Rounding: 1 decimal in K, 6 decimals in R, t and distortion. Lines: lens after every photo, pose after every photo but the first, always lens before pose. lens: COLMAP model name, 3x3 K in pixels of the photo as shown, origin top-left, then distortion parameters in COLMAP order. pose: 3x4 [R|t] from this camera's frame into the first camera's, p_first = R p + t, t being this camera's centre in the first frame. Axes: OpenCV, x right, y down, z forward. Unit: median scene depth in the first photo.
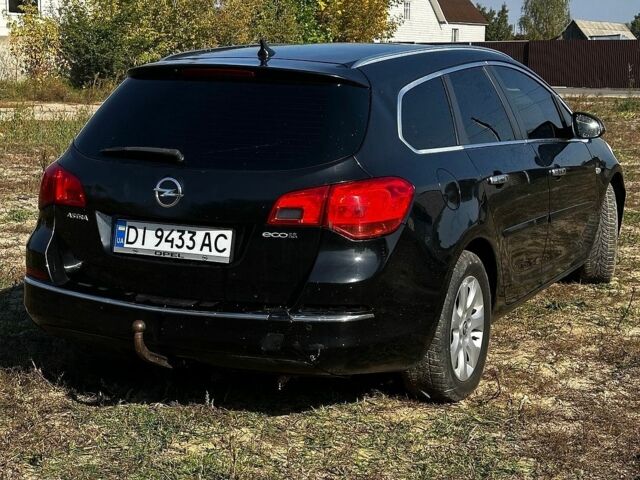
lens RADIAL K [[1160.3, 0, 324.9], [0, 1160.3, 239.1], [0, 0, 1]] dist [0.170270, -0.118229]
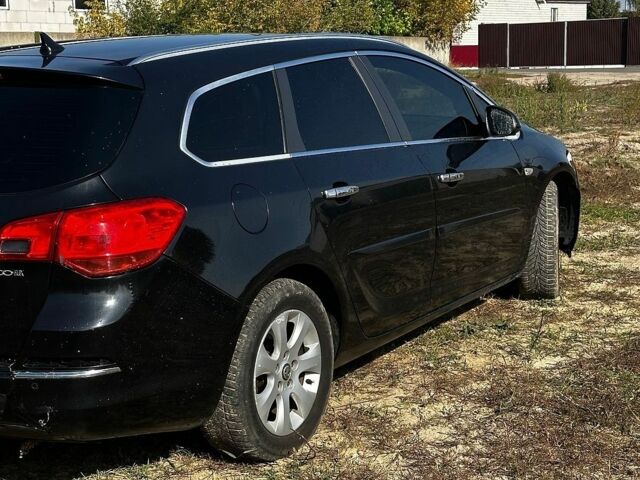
lens RADIAL K [[1160.3, 0, 324.9], [0, 1160.3, 239.1], [0, 0, 1]] dist [0.170270, -0.118229]
pose [[0.995374, -0.015079, -0.094883, 0.221898], [0.016153, 0.999814, 0.010569, -0.026916], [0.094706, -0.012052, 0.995432, 0.163897]]
